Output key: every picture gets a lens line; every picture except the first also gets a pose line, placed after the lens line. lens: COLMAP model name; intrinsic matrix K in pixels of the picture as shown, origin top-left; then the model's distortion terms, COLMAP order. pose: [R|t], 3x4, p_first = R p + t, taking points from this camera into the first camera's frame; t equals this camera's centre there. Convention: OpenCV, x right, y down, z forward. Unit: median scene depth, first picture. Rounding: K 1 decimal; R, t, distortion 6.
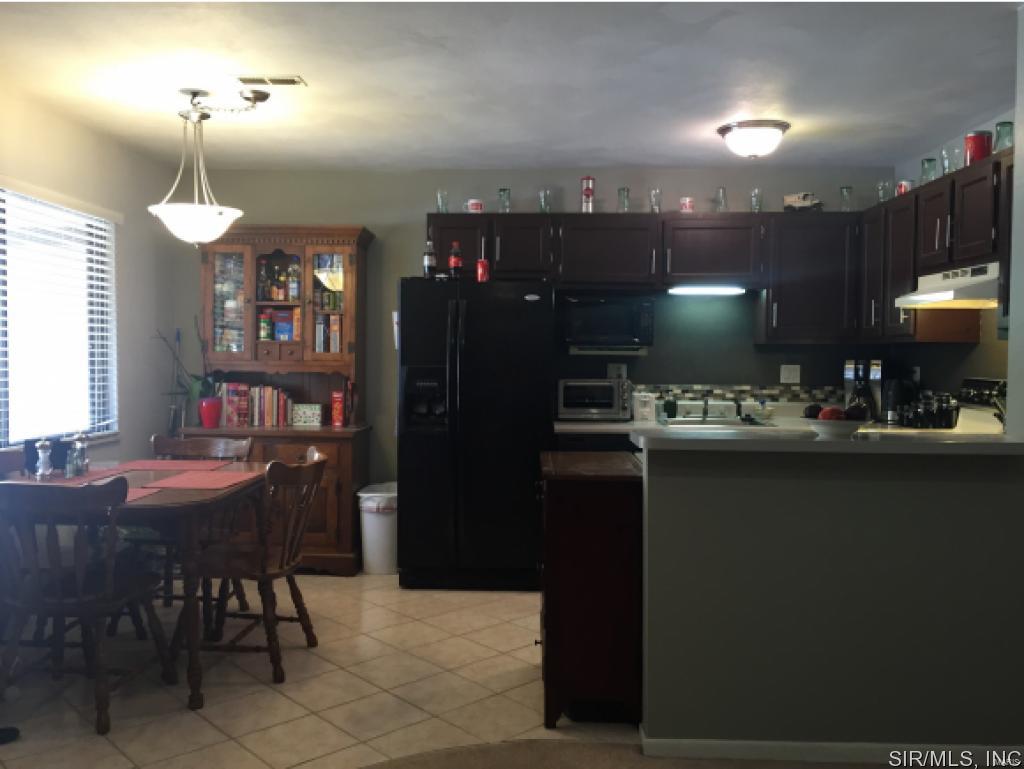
lens RADIAL K [[870.3, 0, 513.1], [0, 870.3, 383.9], [0, 0, 1]] dist [0.060527, -0.038997]
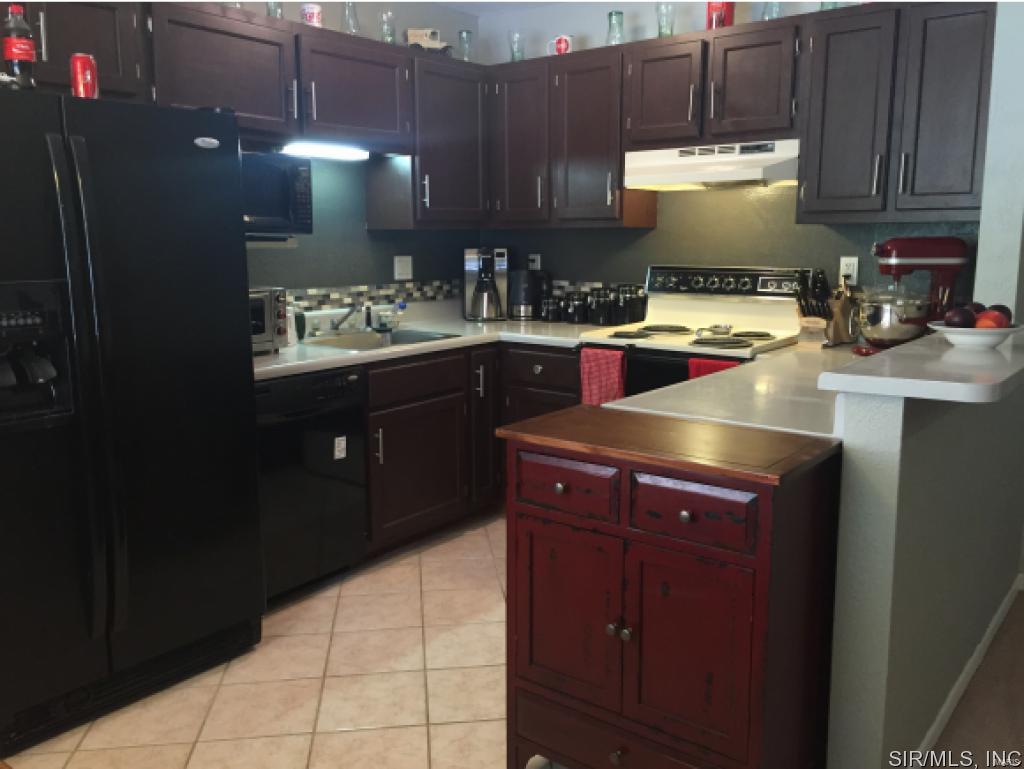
lens RADIAL K [[870.3, 0, 514.3], [0, 870.3, 386.2], [0, 0, 1]] dist [0.060527, -0.038997]
pose [[0.597445, -0.147133, 0.788297, -0.322492], [0.040307, 0.987291, 0.153726, -0.028029], [-0.800896, -0.060069, 0.595783, 0.537237]]
